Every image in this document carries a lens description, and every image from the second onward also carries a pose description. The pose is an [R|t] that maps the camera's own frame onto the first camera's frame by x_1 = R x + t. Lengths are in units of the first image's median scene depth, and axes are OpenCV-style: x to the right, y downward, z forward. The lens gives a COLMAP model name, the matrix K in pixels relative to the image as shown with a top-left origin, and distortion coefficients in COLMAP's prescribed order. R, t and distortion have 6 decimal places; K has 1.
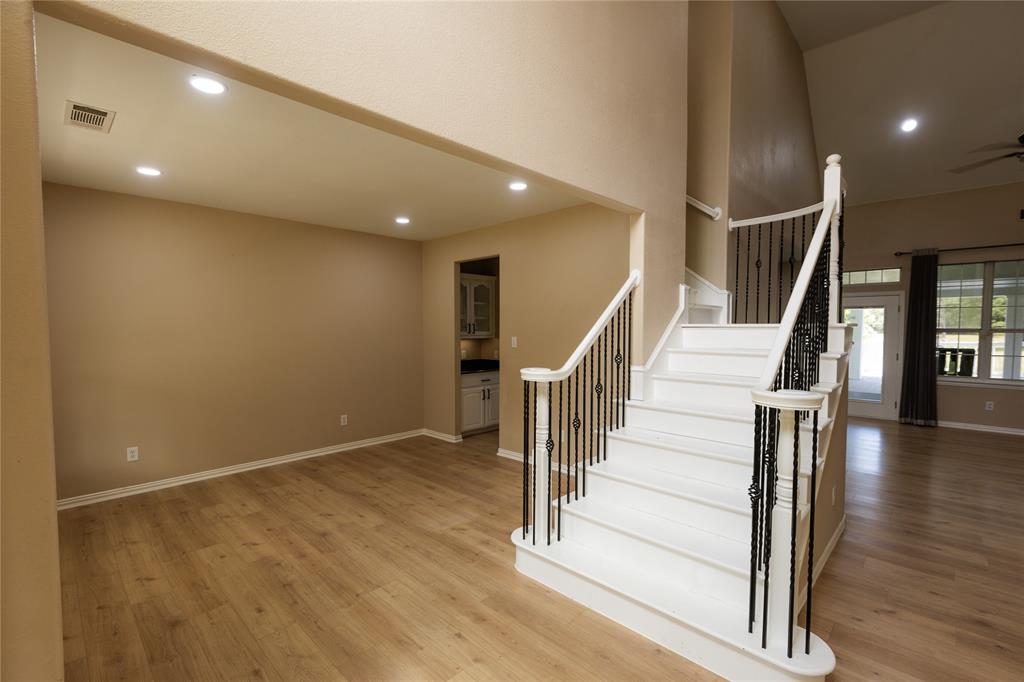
lens RADIAL K [[455.5, 0, 514.4], [0, 455.5, 345.0], [0, 0, 1]] dist [0.003636, 0.000391]
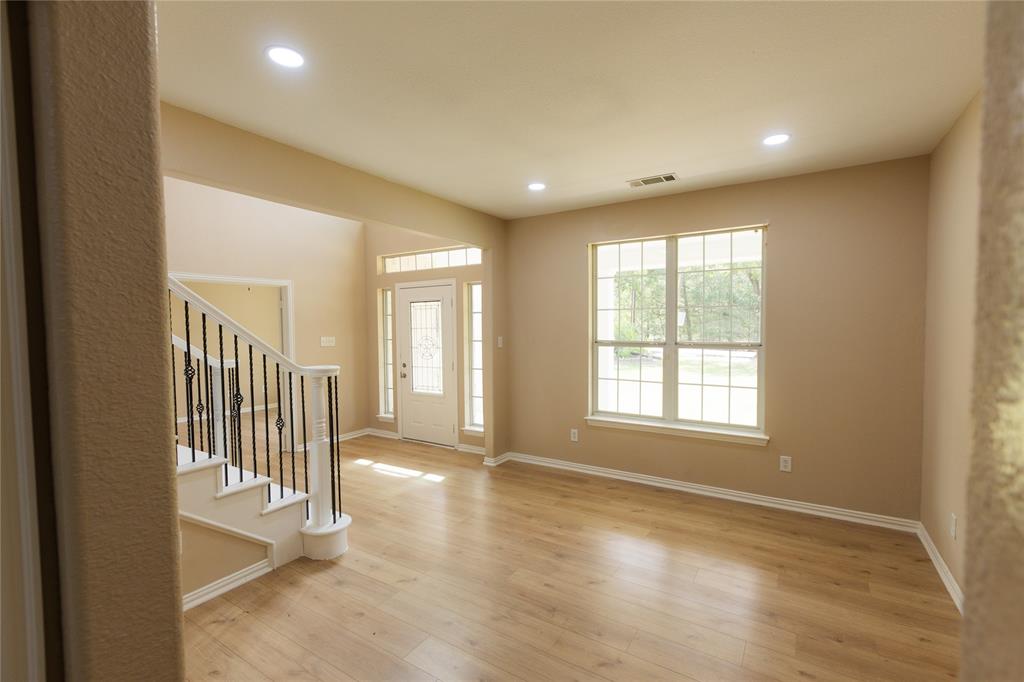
lens RADIAL K [[458.3, 0, 511.3], [0, 458.3, 342.2], [0, 0, 1]] dist [0.001802, 0.000392]
pose [[-0.981901, 0.018966, -0.188442, -0.172282], [0.003270, 0.996522, 0.083262, -0.087067], [0.189366, 0.081139, -0.978548, 1.966868]]
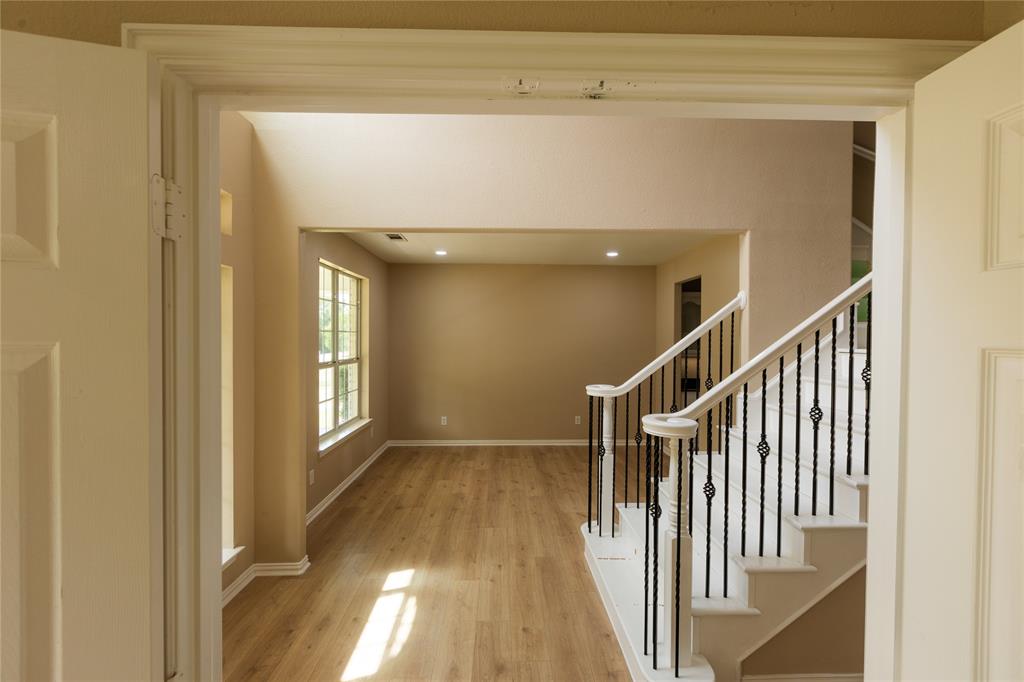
lens RADIAL K [[458.3, 0, 511.3], [0, 458.3, 342.2], [0, 0, 1]] dist [0.001802, 0.000392]
pose [[0.710373, 0.009631, -0.703759, 0.656113], [-0.033393, 0.999242, -0.020032, -0.025765], [0.703033, 0.037731, 0.710156, -0.013841]]
